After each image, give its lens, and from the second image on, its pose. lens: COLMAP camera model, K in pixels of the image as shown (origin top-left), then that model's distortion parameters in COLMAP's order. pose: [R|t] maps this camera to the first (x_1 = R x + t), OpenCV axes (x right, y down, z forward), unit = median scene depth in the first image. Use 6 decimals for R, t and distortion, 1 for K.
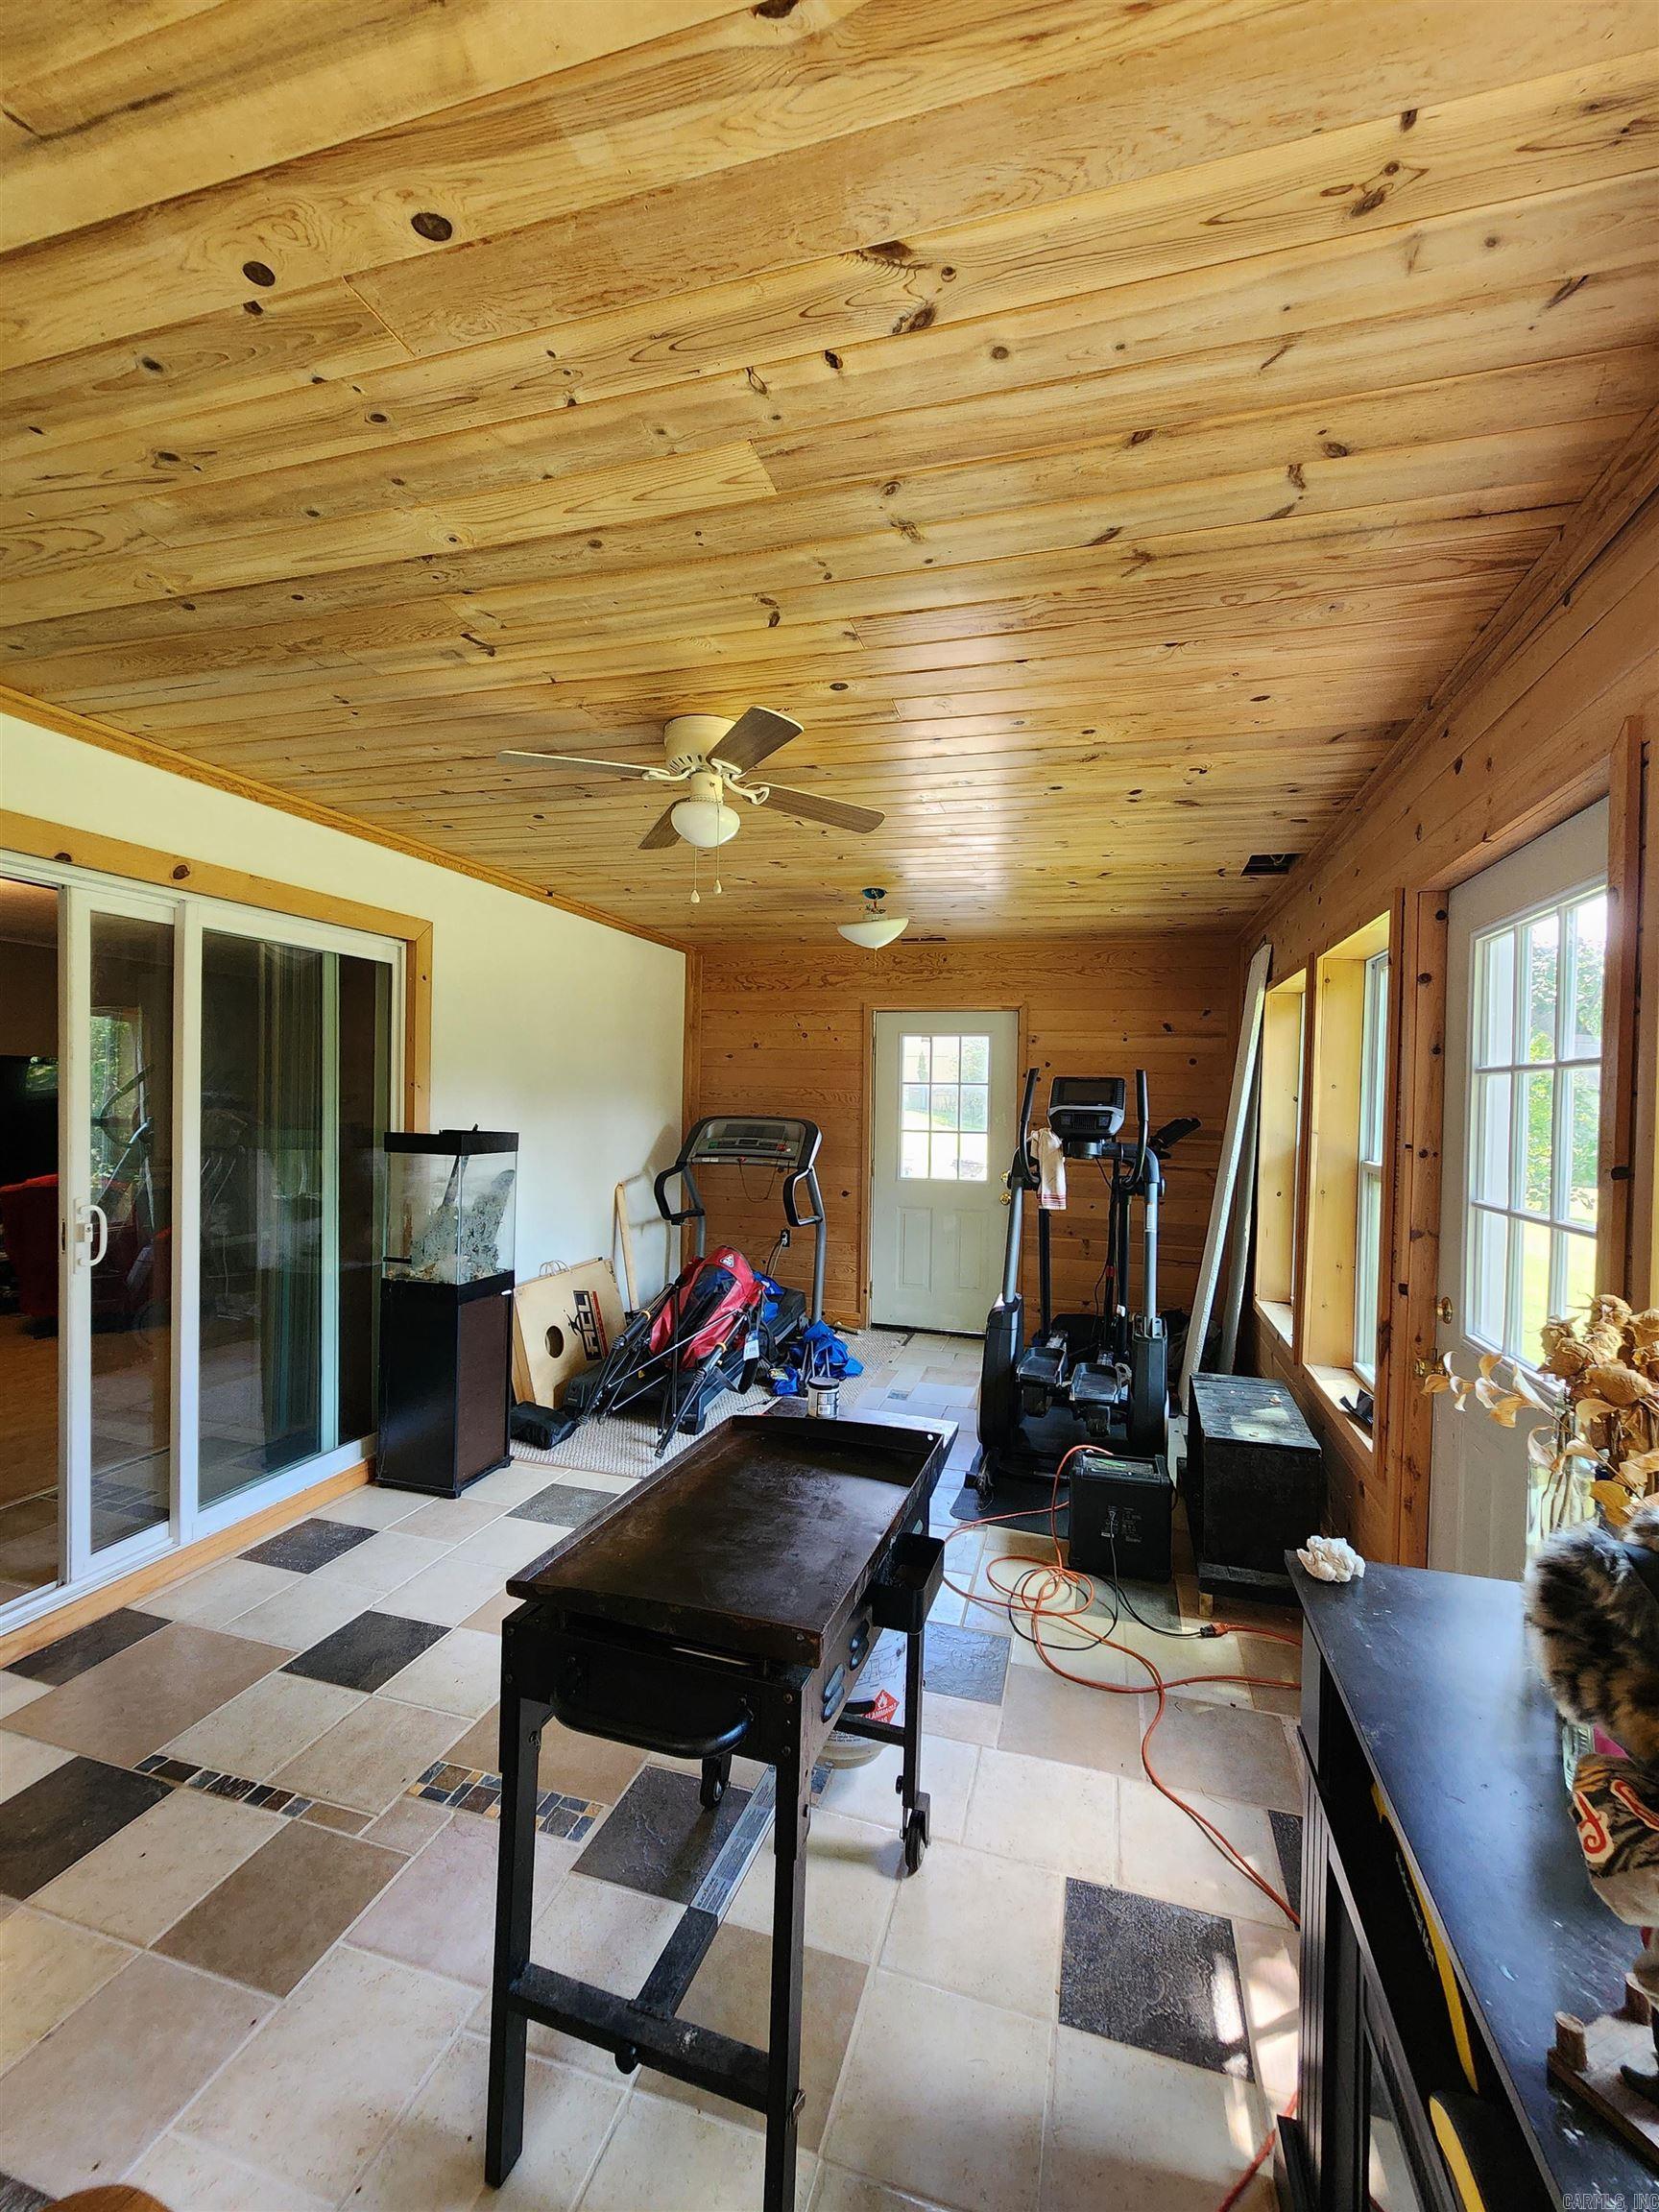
lens RADIAL K [[910.4, 0, 840.9], [0, 910.4, 1113.6], [0, 0, 1]] dist [0.001188, 0.001328]
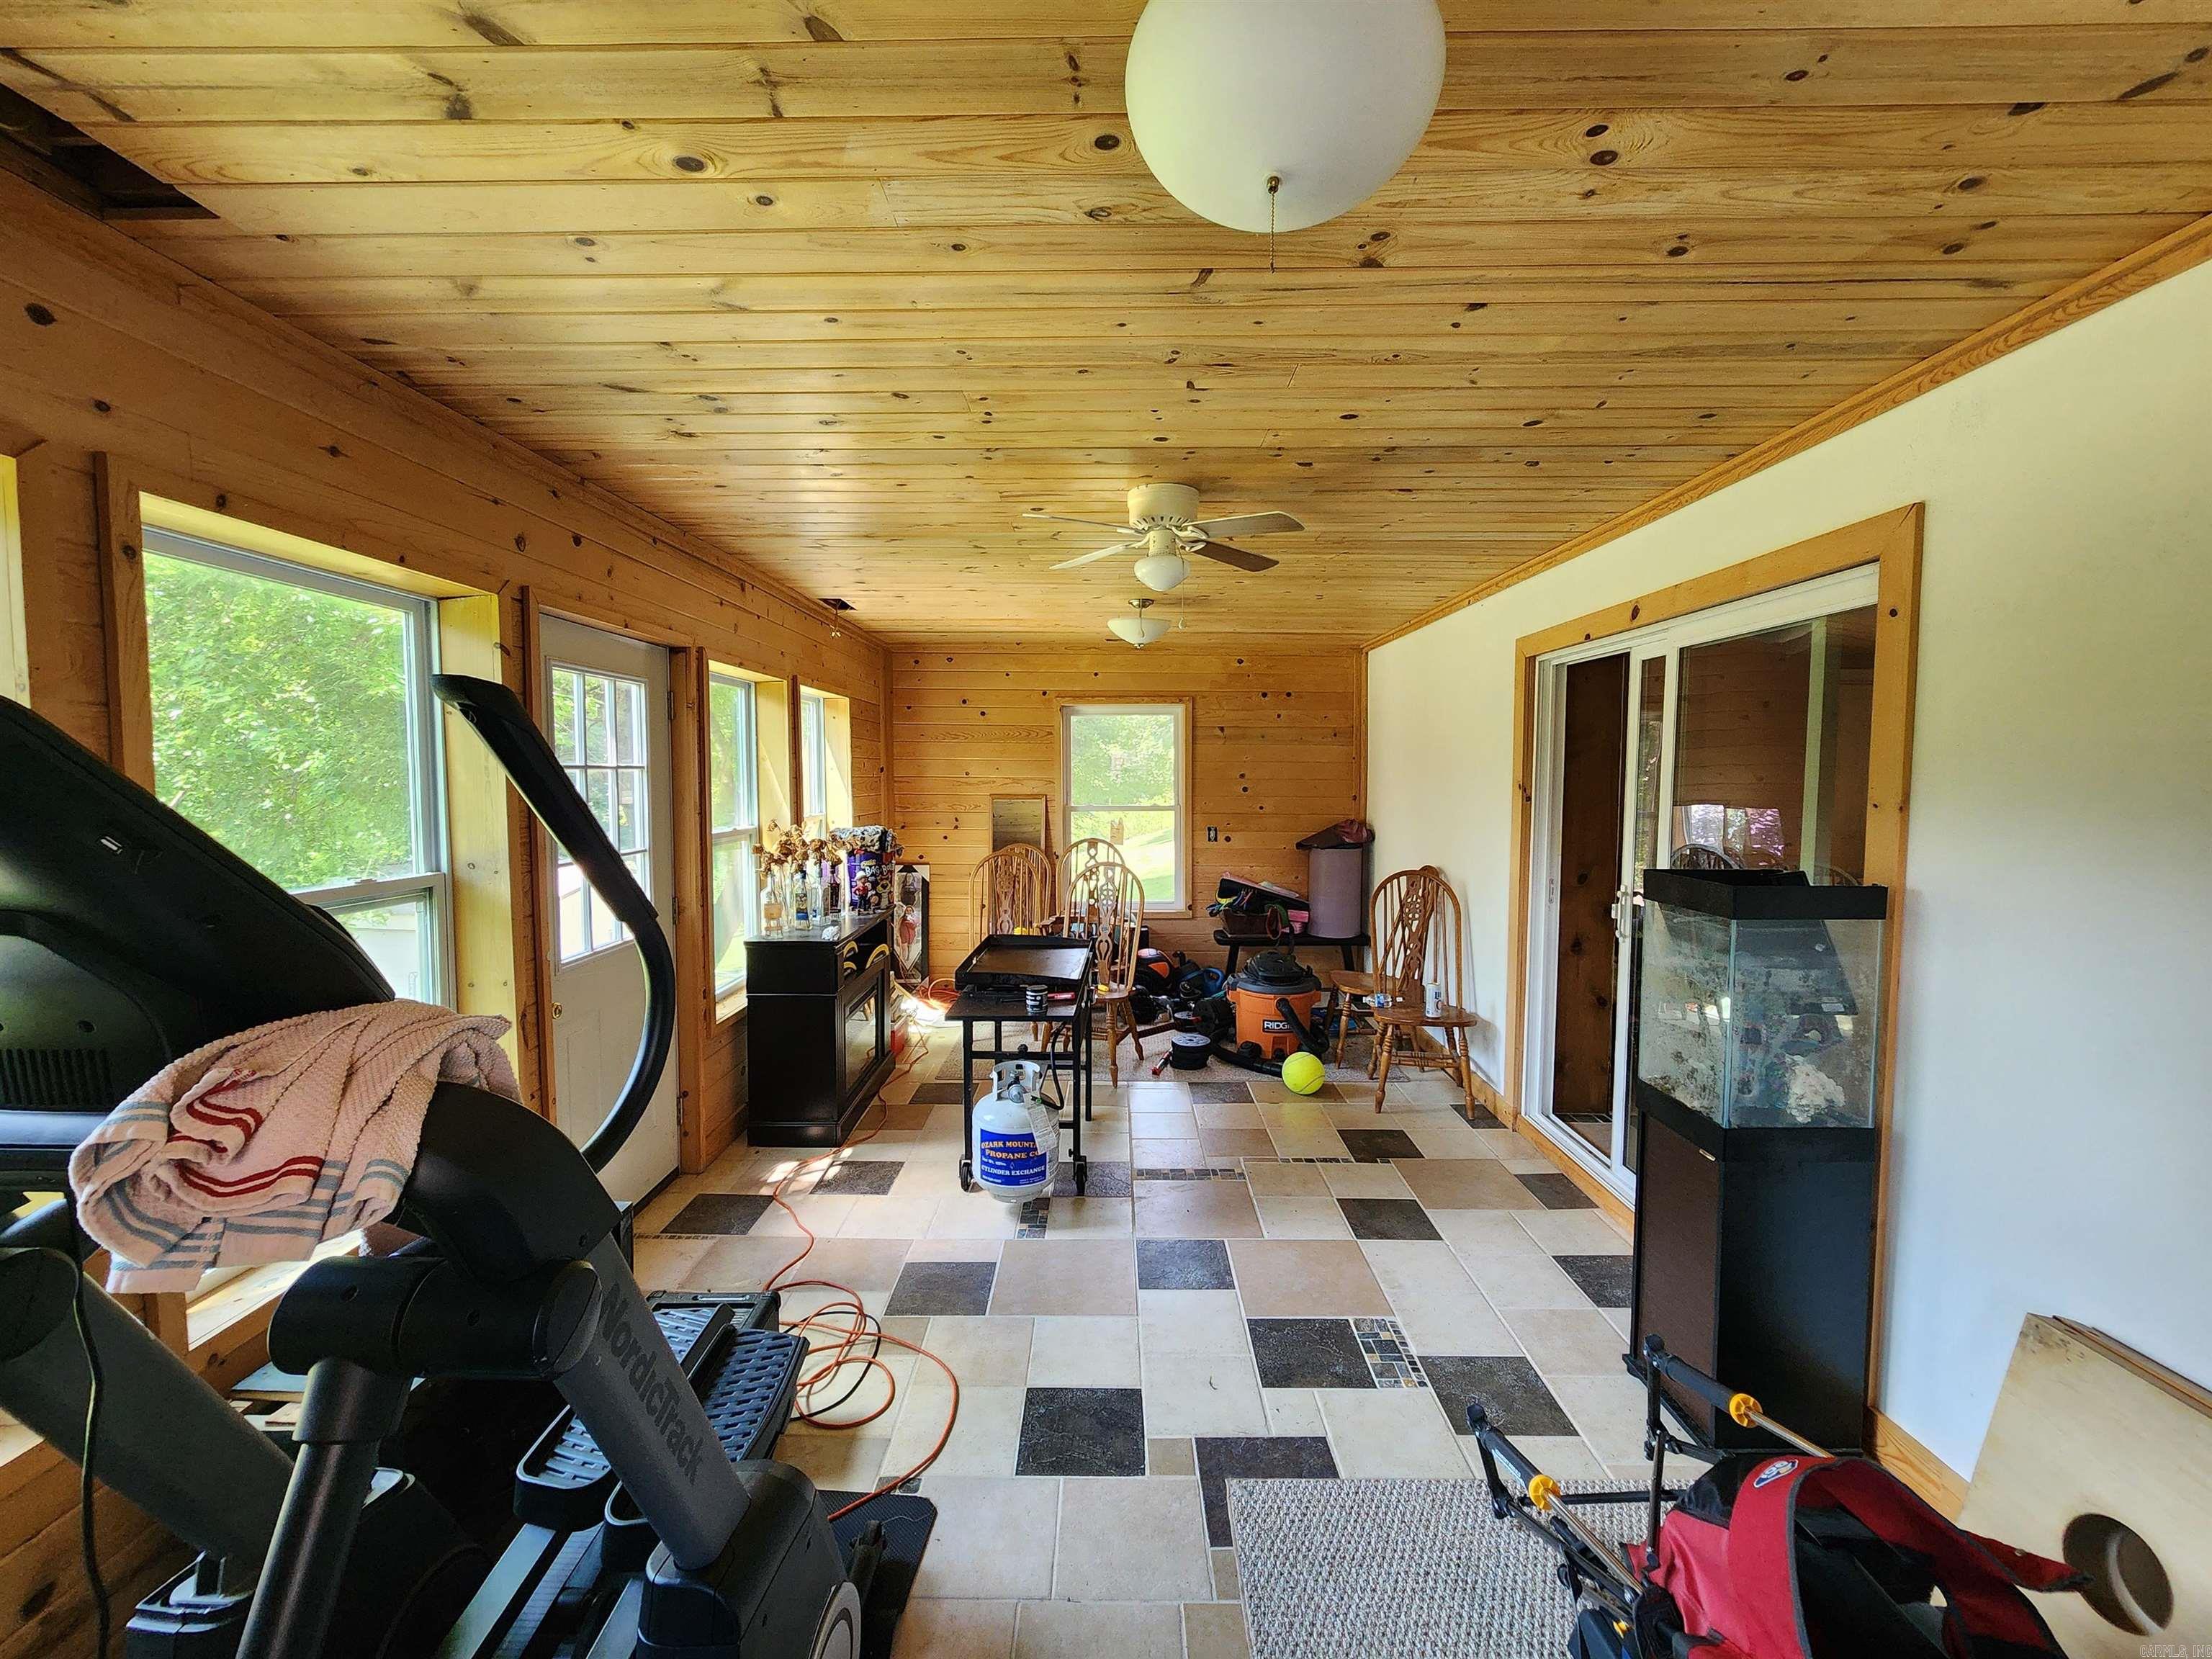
lens RADIAL K [[910.4, 0, 1115.9], [0, 910.4, 817.9], [0, 0, 1]] dist [0.001188, 0.001328]
pose [[-0.961329, -0.010240, -0.275211, 0.214817], [-0.028719, 0.997588, 0.063199, -0.062287], [0.273900, 0.068658, -0.959304, 1.953015]]
